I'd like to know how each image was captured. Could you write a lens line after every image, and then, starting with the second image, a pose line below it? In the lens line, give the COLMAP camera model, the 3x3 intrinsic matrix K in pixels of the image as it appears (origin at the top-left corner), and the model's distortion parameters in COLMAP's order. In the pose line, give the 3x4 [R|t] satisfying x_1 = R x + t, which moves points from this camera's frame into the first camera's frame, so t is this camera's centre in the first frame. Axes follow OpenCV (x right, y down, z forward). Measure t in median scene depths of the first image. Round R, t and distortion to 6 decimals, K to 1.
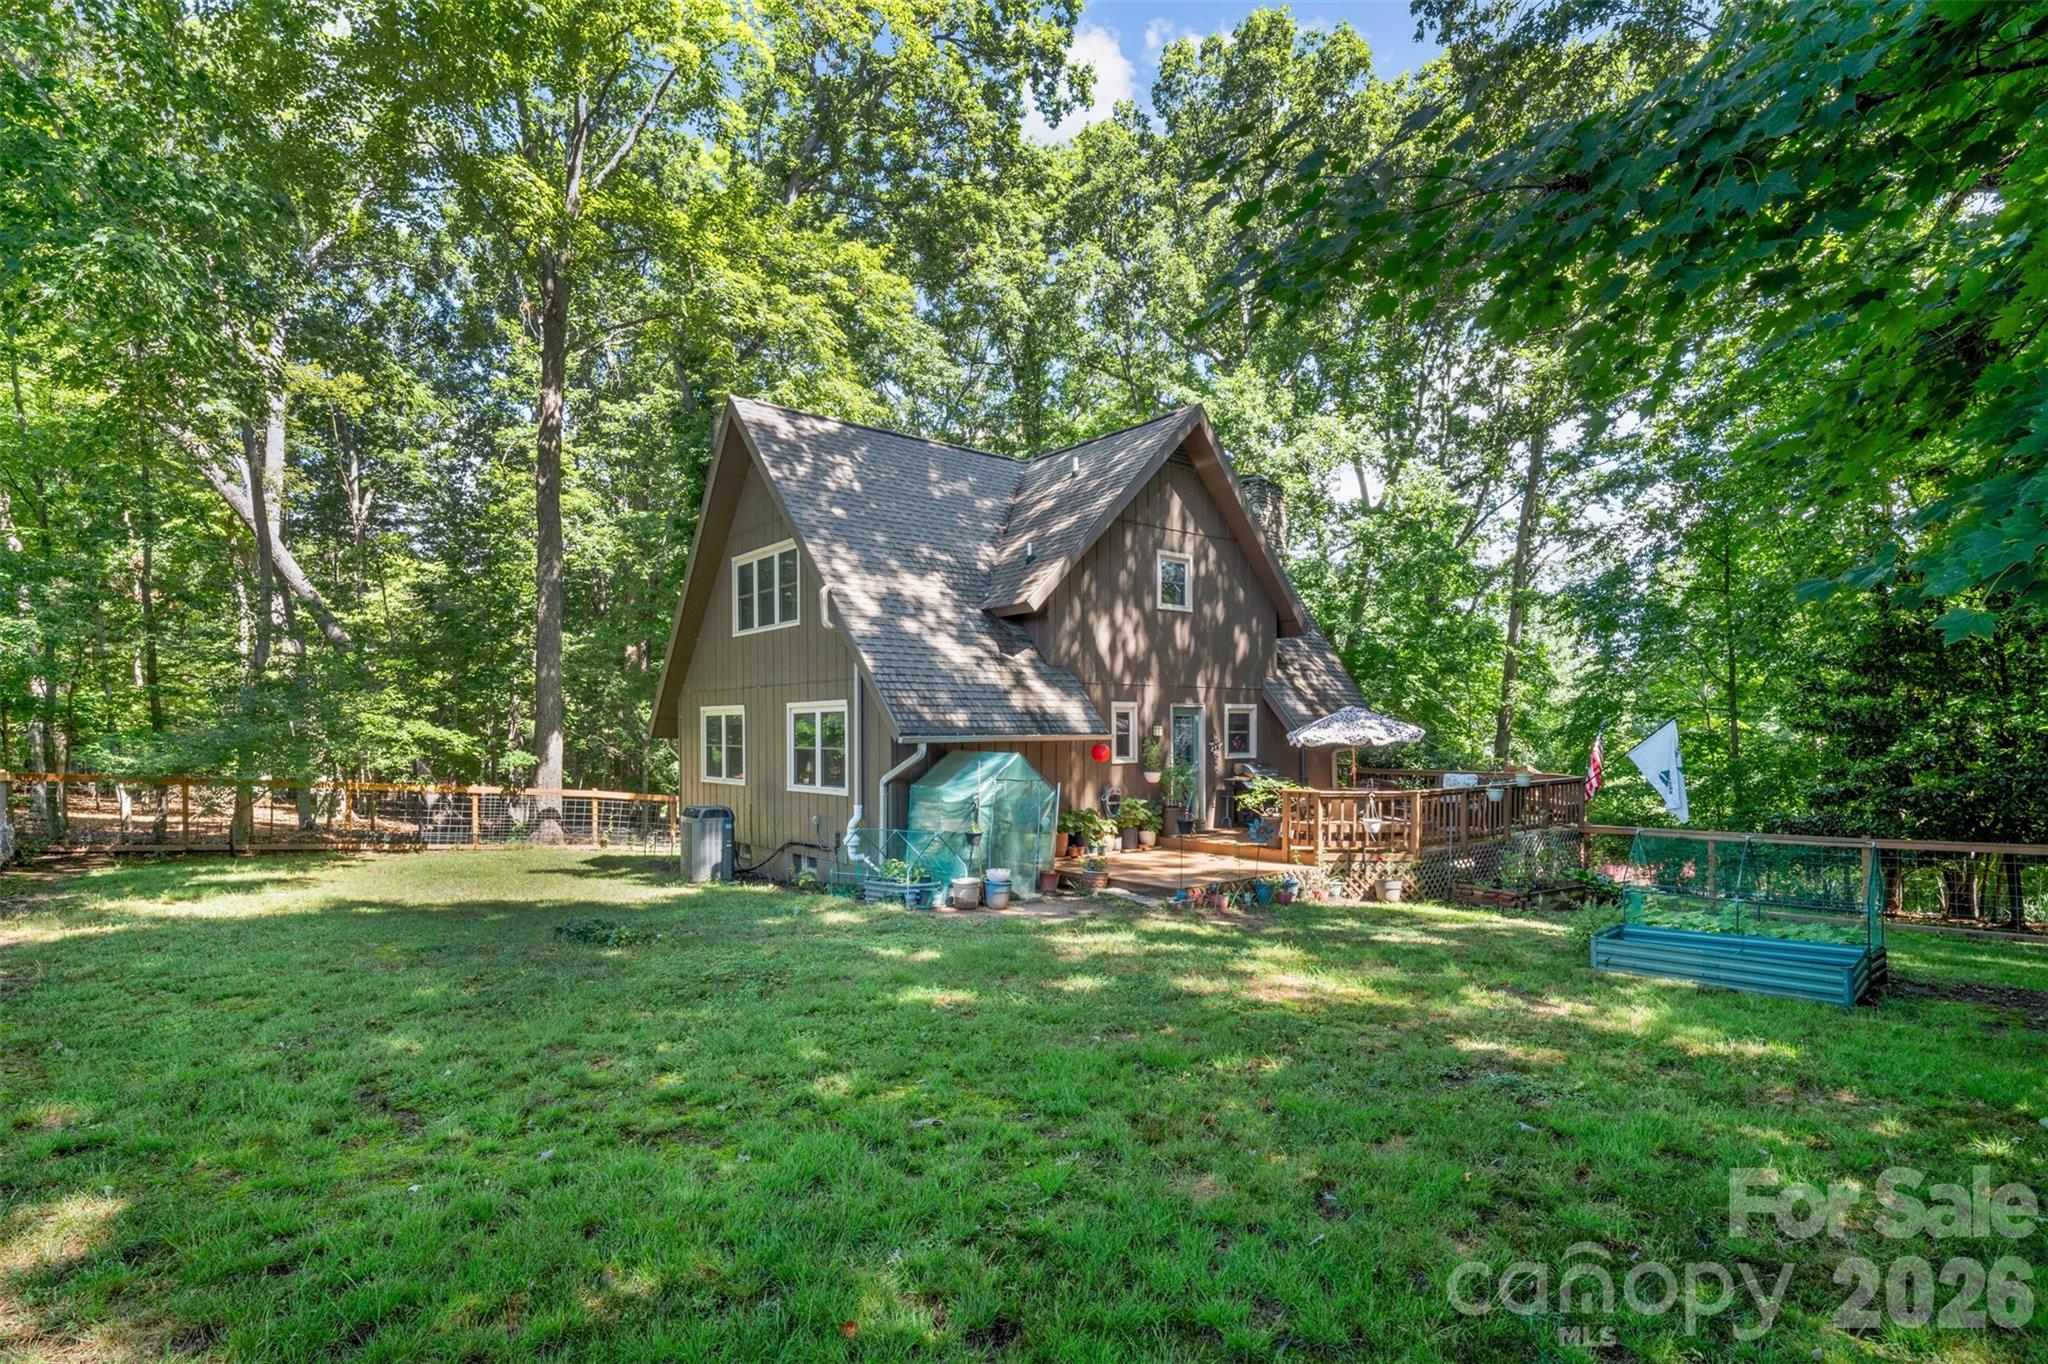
lens RADIAL K [[1007.7, 0, 1020.0], [0, 1007.7, 729.5], [0, 0, 1]] dist [-0.000904, 0.000010]
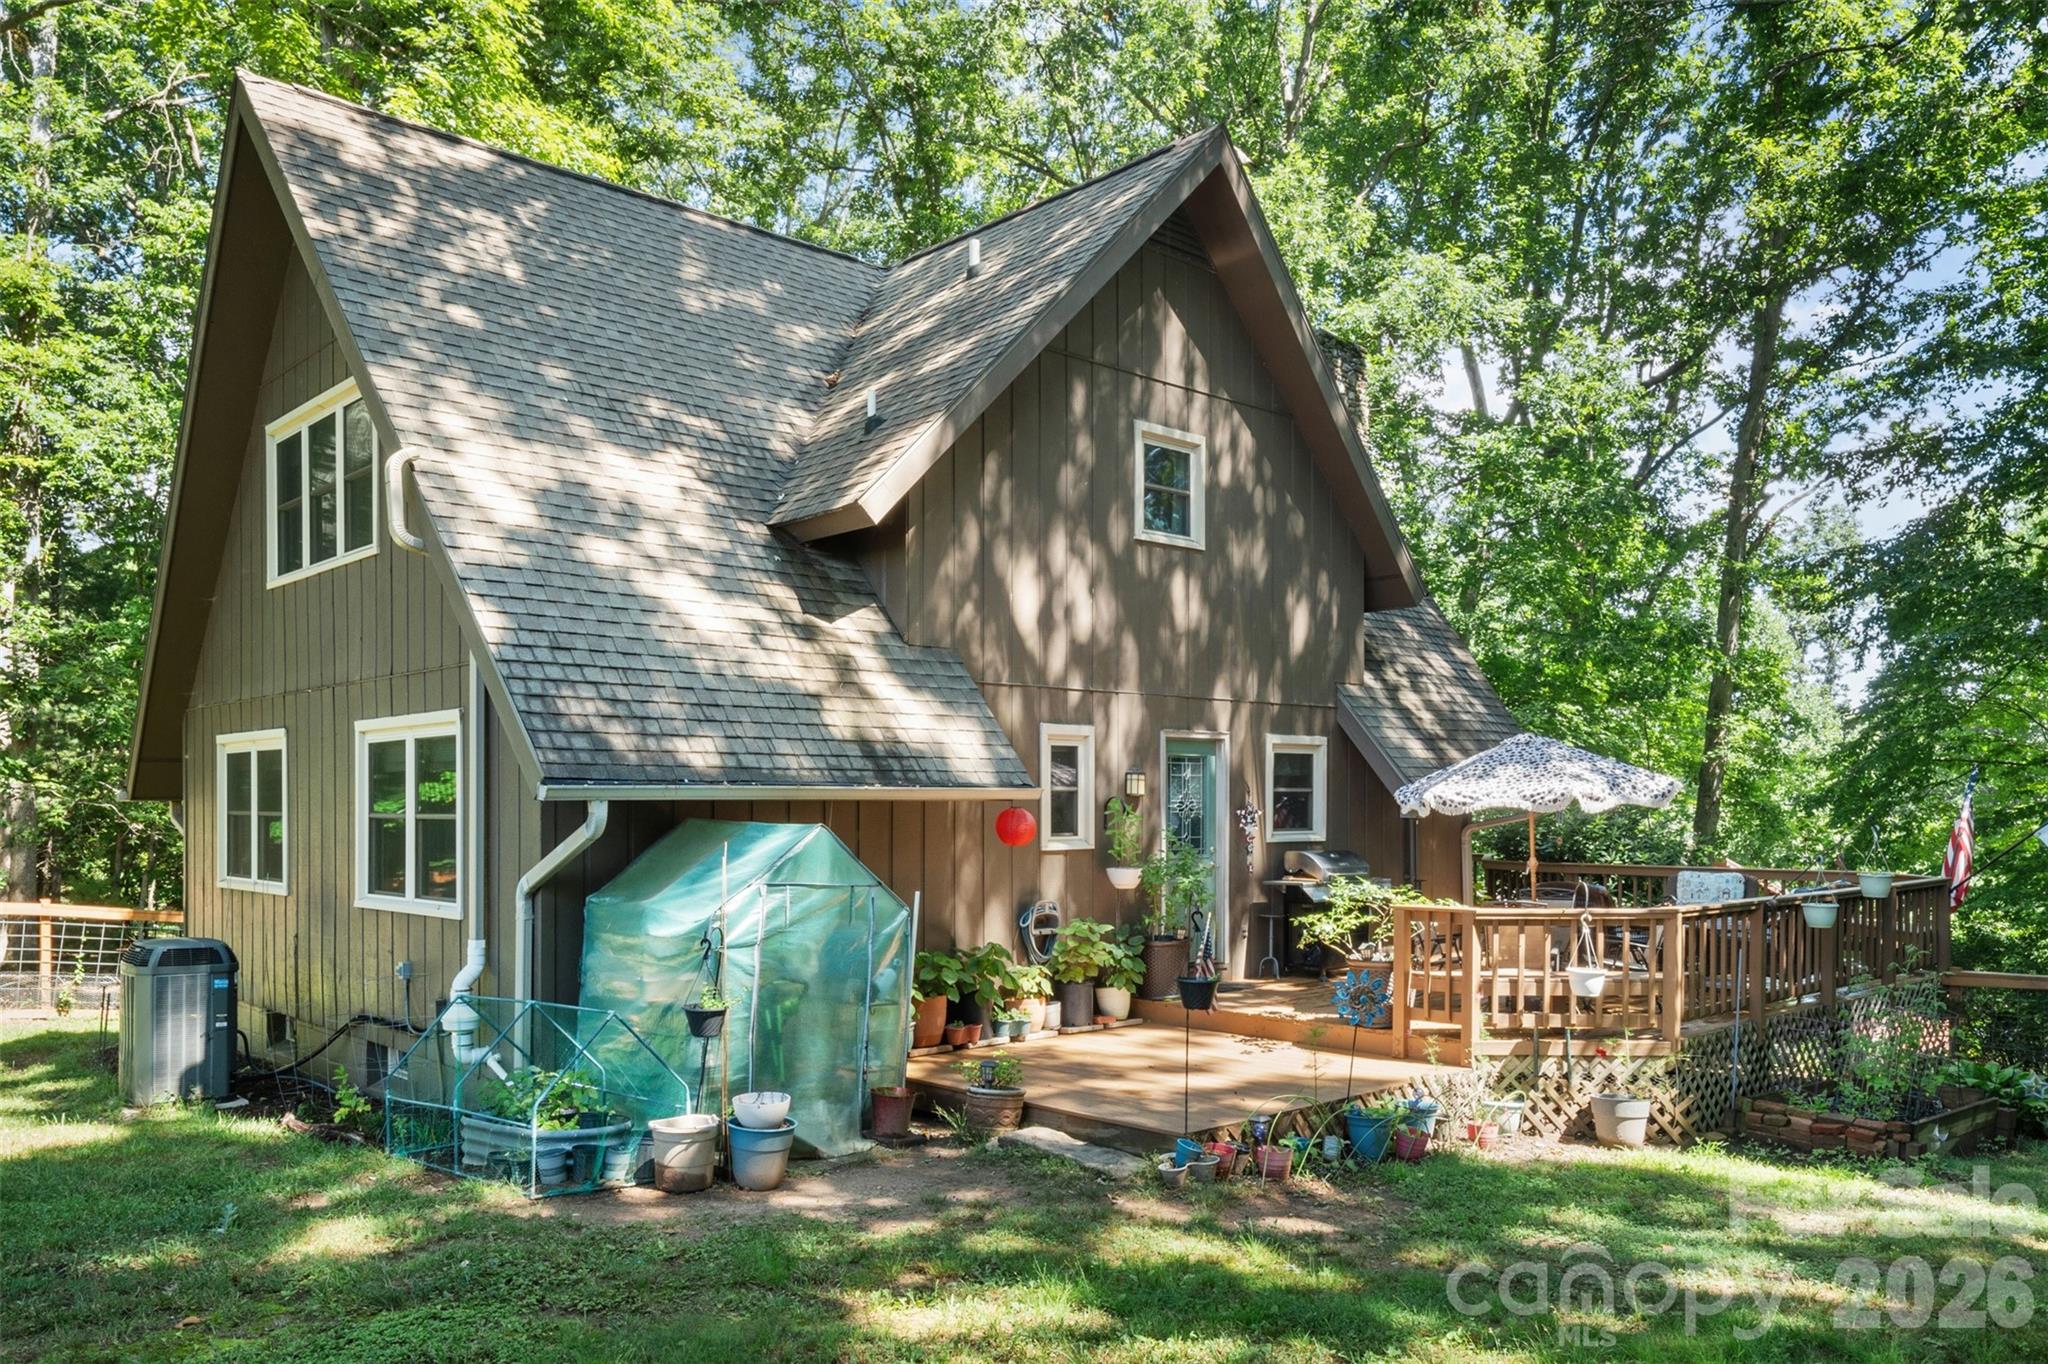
lens RADIAL K [[1500.8, 0, 1025.1], [0, 1500.8, 814.0], [0, 0, 1]] dist [0.003875, 0.000076]
pose [[0.998166, 0.002741, 0.060473, 0.039615], [-0.003137, 0.999974, 0.006466, 0.011686], [-0.060453, -0.006644, 0.998149, 0.278813]]
